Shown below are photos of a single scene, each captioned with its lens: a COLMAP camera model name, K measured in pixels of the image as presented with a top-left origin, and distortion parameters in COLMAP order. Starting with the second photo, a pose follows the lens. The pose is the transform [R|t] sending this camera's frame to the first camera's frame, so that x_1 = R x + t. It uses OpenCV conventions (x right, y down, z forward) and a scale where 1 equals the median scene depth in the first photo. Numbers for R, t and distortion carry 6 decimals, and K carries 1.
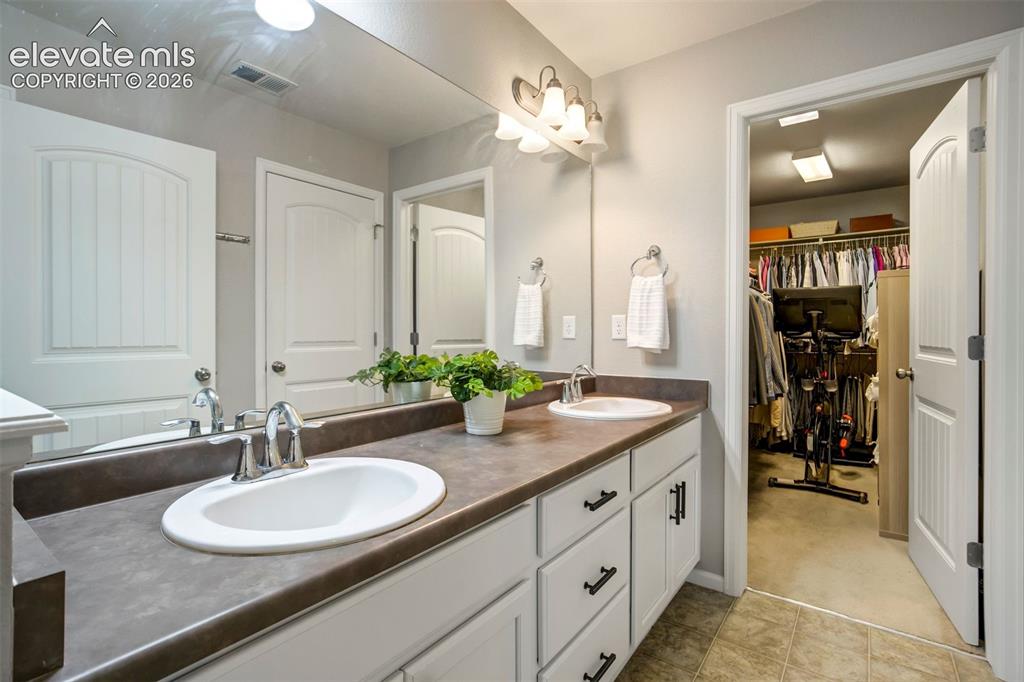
lens RADIAL K [[482.1, 0, 510.7], [0, 482.1, 332.5], [0, 0, 1]] dist [-0.036550, 0.018965]
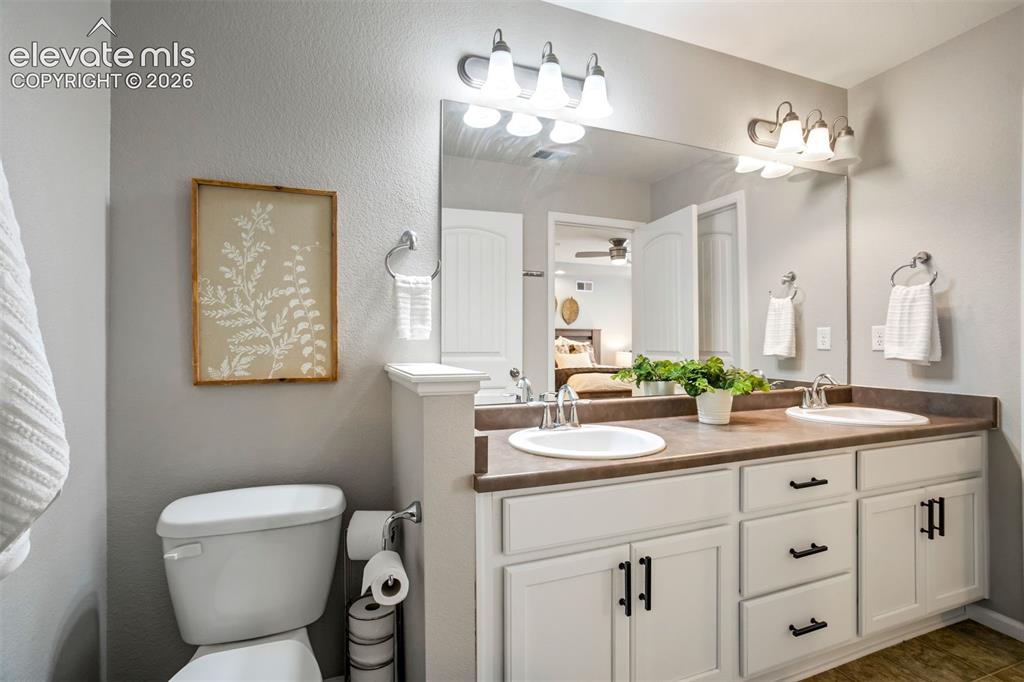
lens RADIAL K [[482.1, 0, 508.0], [0, 482.1, 342.8], [0, 0, 1]] dist [-0.036550, 0.018965]
pose [[0.844195, 0.001806, -0.536033, 0.122192], [-0.003145, 0.999994, -0.001583, 0.002674], [0.536027, 0.003022, 0.844196, -0.257215]]
